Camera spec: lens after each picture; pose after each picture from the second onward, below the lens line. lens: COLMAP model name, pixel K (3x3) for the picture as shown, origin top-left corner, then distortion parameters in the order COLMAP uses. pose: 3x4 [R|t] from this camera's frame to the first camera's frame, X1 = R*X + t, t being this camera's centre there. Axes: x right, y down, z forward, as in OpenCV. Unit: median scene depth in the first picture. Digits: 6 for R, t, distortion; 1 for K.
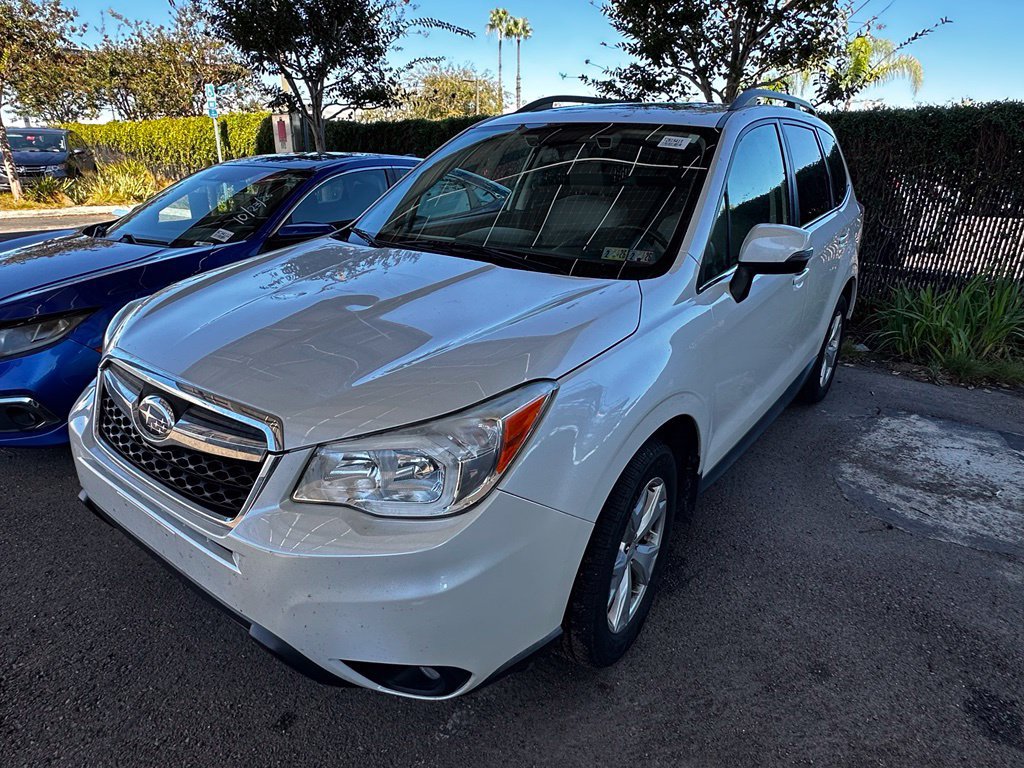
lens RADIAL K [[629.3, 0, 506.3], [0, 629.3, 394.6], [0, 0, 1]] dist [-0.009410, 0.002978]
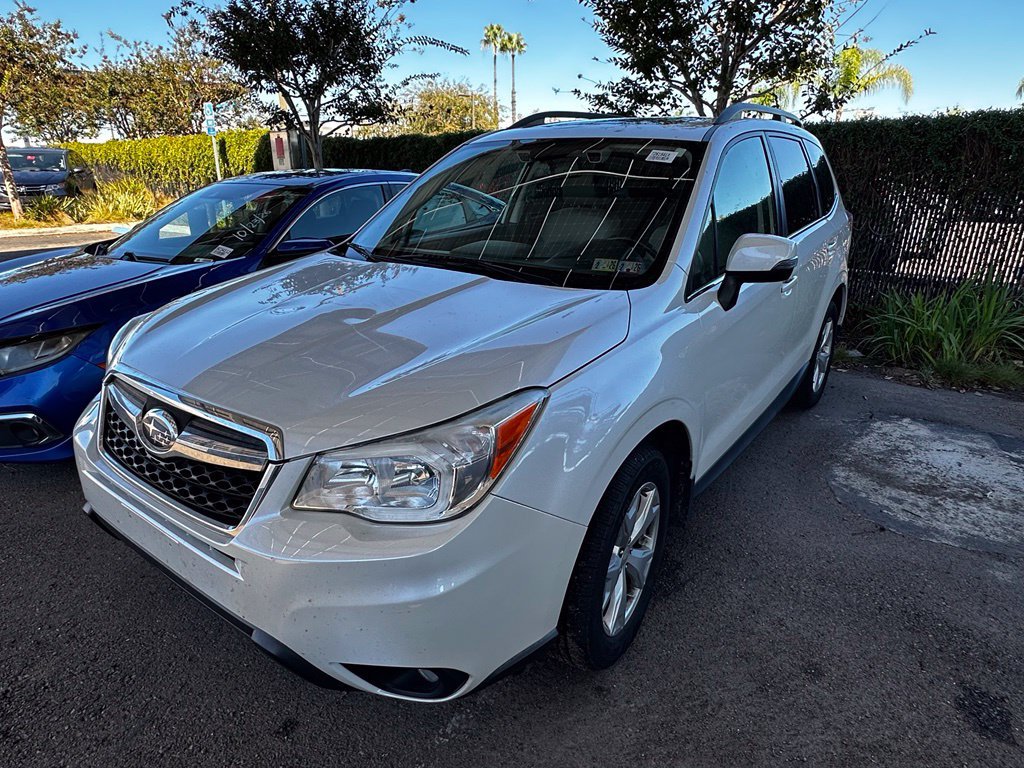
lens RADIAL K [[629.3, 0, 507.3], [0, 629.3, 391.7], [0, 0, 1]] dist [-0.009410, 0.002978]
pose [[0.999894, -0.014358, 0.002222, 0.004573], [0.014403, 0.999659, -0.021783, 0.001938], [-0.001909, 0.021813, 0.999760, -0.013463]]
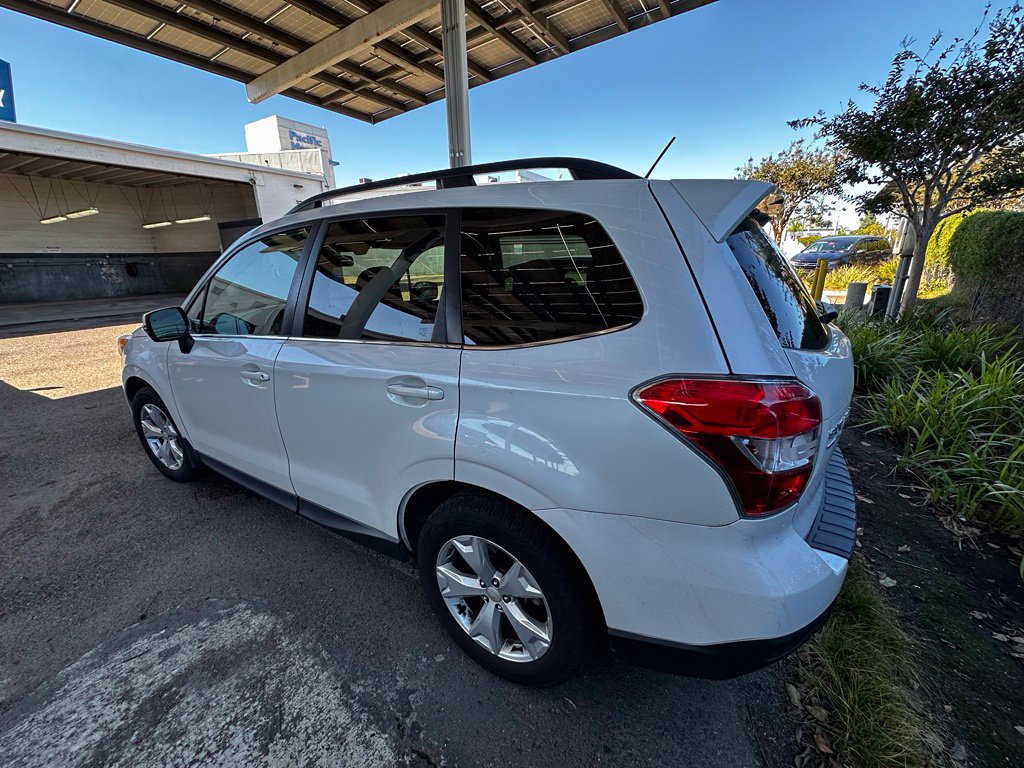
lens RADIAL K [[424.9, 0, 510.9], [0, 424.9, 387.0], [0, 0, 1]] dist [-0.001929, -0.000326]
pose [[0.076138, 0.280933, -0.956702, 0.895171], [-0.342335, 0.908530, 0.239543, -0.360500], [0.936488, 0.309274, 0.165347, 0.987438]]
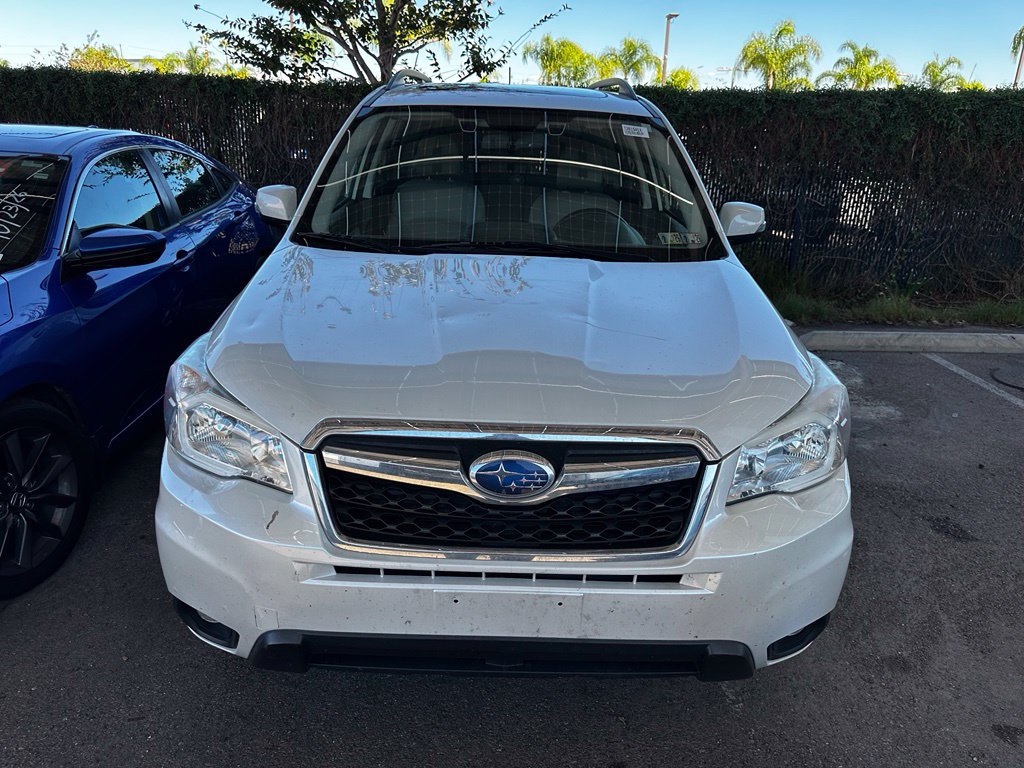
lens RADIAL K [[727.6, 0, 516.6], [0, 727.6, 389.3], [0, 0, 1]] dist [0.016895, -0.028251]
pose [[0.796233, -0.195520, 0.572525, -0.471159], [0.199557, 0.978253, 0.056546, -0.055473], [-0.571130, 0.069228, 0.817935, 0.086775]]
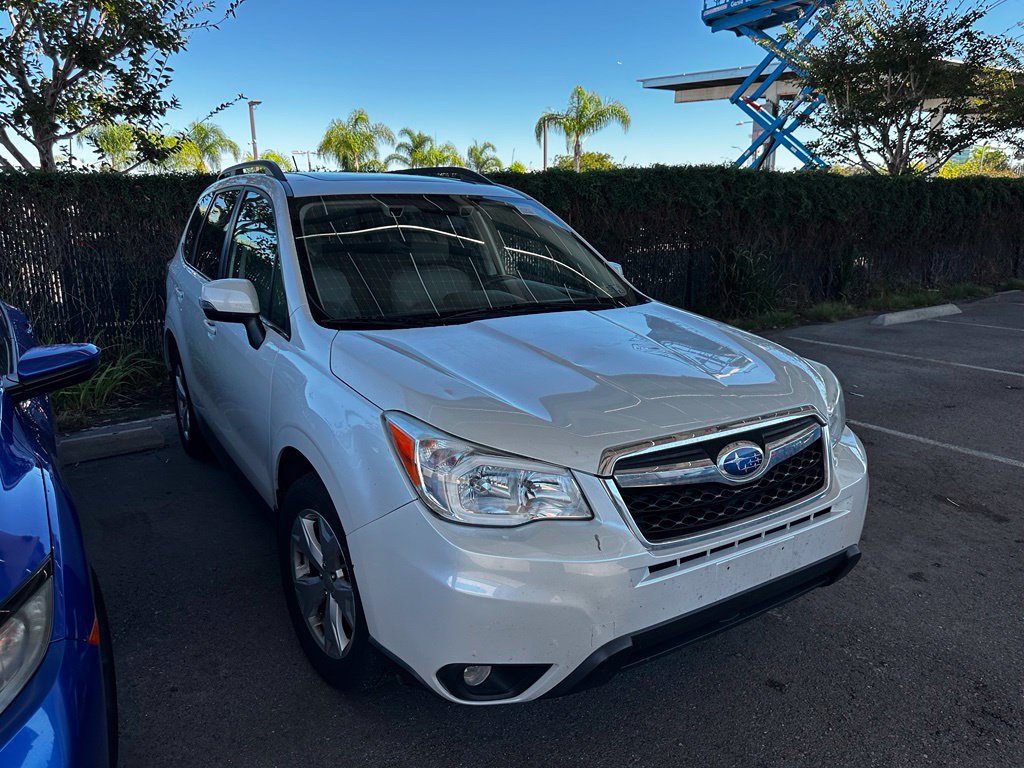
lens RADIAL K [[727.6, 0, 509.4], [0, 727.6, 382.9], [0, 0, 1]] dist [0.016895, -0.028251]
pose [[0.368211, -0.231705, 0.900407, -0.796129], [0.347988, 0.932401, 0.097632, -0.155028], [-0.862163, 0.277382, 0.423951, 0.335506]]
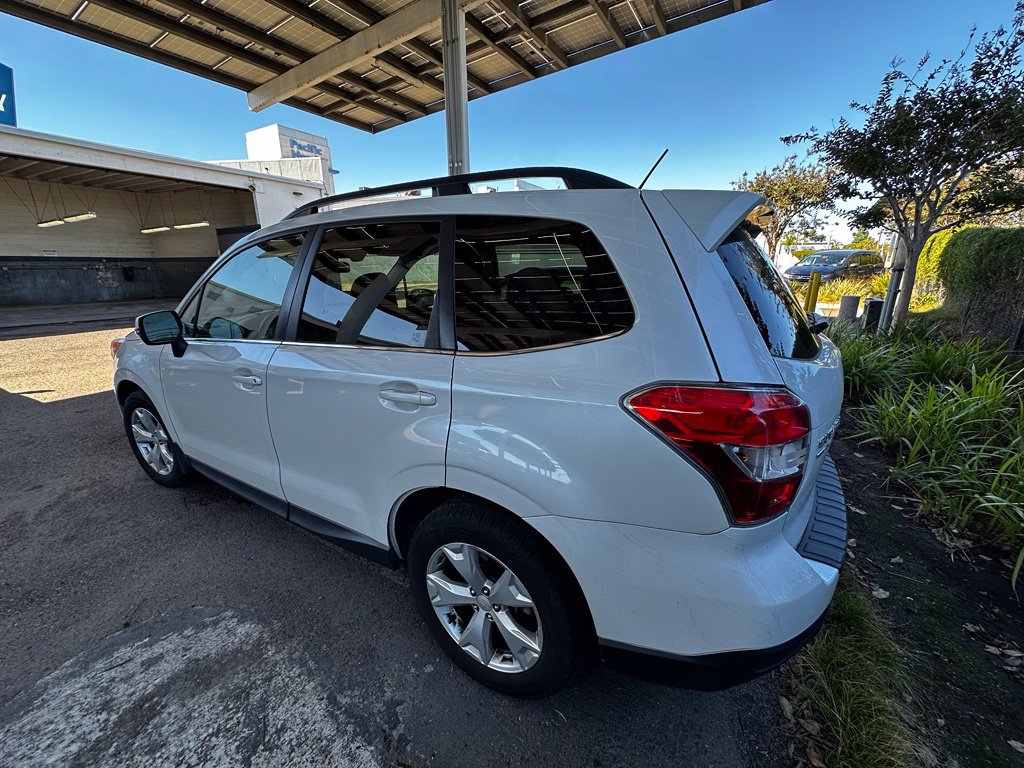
lens RADIAL K [[424.9, 0, 511.2], [0, 424.9, 386.2], [0, 0, 1]] dist [-0.001929, -0.000326]
pose [[0.081835, 0.260477, -0.962006, 0.895955], [-0.353714, 0.909999, 0.216306, -0.359916], [0.931767, 0.322574, 0.166604, 0.991443]]
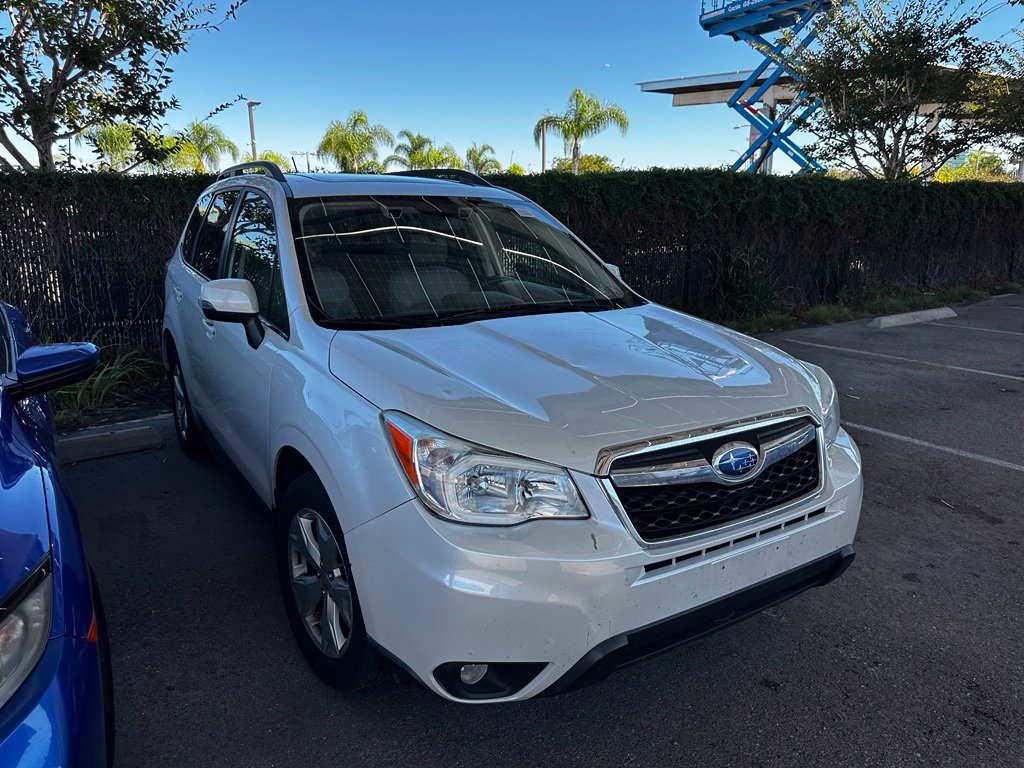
lens RADIAL K [[727.6, 0, 511.9], [0, 727.6, 377.8], [0, 0, 1]] dist [0.016895, -0.028251]
pose [[0.363202, -0.222321, 0.904797, -0.800649], [0.343867, 0.934541, 0.091595, -0.154605], [-0.865933, 0.277862, 0.415875, 0.333617]]
